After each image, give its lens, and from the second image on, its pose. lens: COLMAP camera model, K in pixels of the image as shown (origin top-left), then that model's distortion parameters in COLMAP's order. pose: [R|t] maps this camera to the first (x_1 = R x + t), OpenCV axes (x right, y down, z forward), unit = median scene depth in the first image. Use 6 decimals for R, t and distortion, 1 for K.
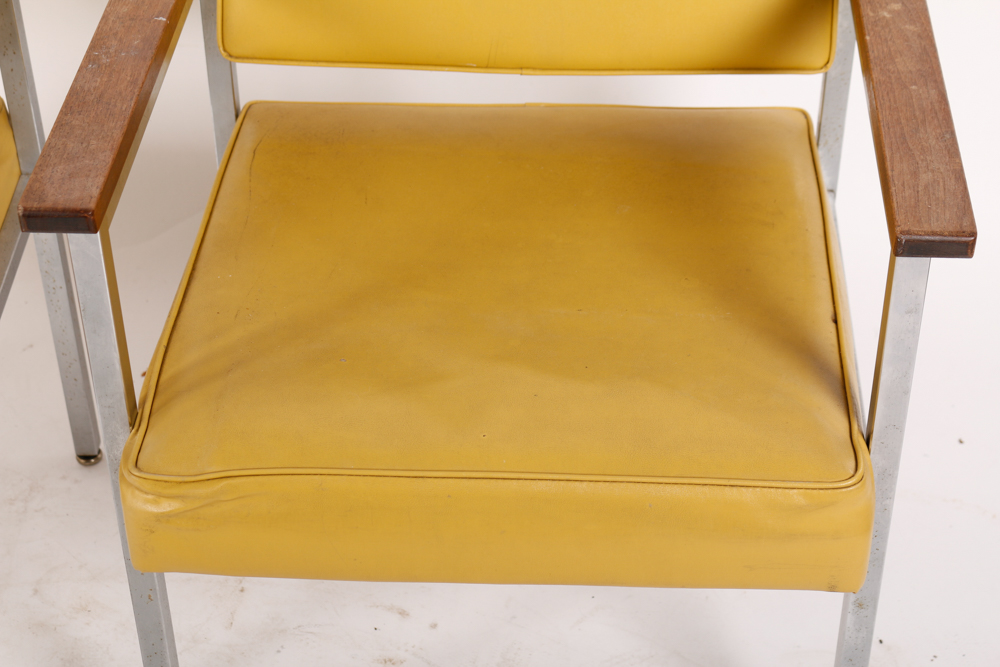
lens RADIAL K [[1998.8, 0, 497.0], [0, 1998.8, 330.9], [0, 0, 1]] dist [0.008048, 0.000000]
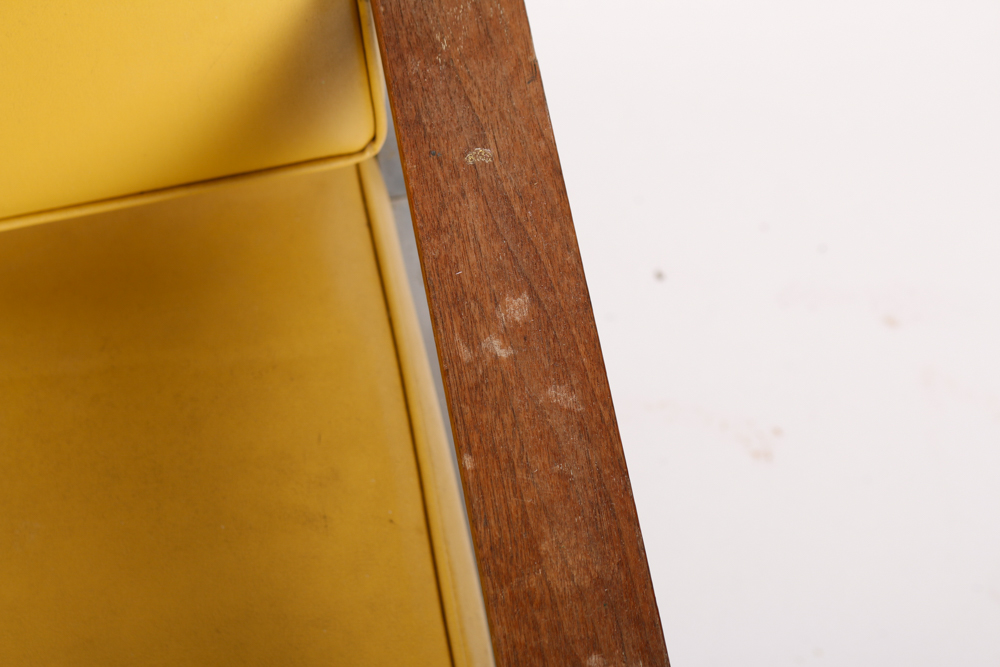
lens RADIAL K [[1998.8, 0, 499.9], [0, 1998.8, 333.9], [0, 0, 1]] dist [0.008048, 0.000000]
pose [[0.968853, -0.221005, 0.111713, 0.142186], [0.131271, 0.840878, 0.525064, -0.373273], [-0.209979, -0.494046, 0.843699, 0.615199]]
